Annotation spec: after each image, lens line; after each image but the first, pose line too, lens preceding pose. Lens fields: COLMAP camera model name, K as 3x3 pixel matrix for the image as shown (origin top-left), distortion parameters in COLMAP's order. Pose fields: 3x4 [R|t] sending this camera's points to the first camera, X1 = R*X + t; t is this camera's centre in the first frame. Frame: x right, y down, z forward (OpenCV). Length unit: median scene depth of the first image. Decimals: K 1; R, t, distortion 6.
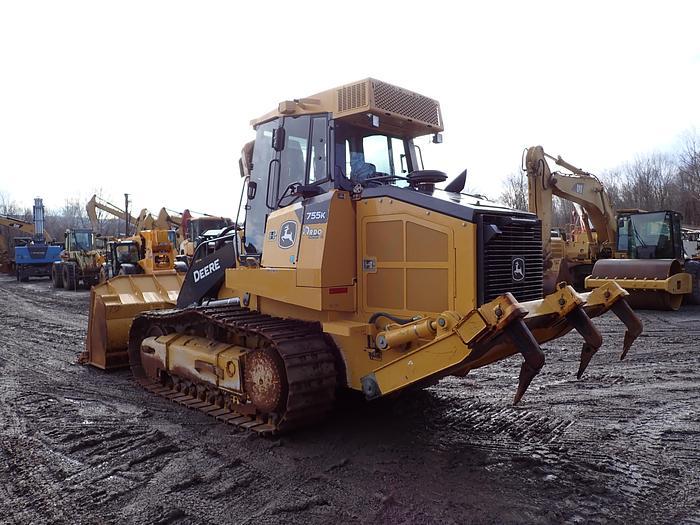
lens RADIAL K [[521.3, 0, 350.3], [0, 521.3, 261.8], [0, 0, 1]] dist [0.010993, -0.005070]
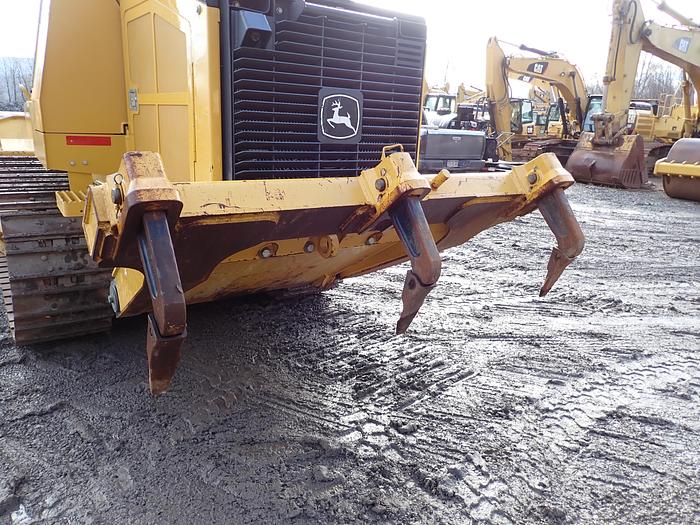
lens RADIAL K [[521.3, 0, 350.0], [0, 521.3, 263.5], [0, 0, 1]] dist [0.010993, -0.005070]
pose [[0.986395, 0.093421, -0.135271, 0.353241], [-0.056674, 0.965640, 0.253628, 0.019925], [0.154317, -0.242511, 0.957797, 0.396560]]
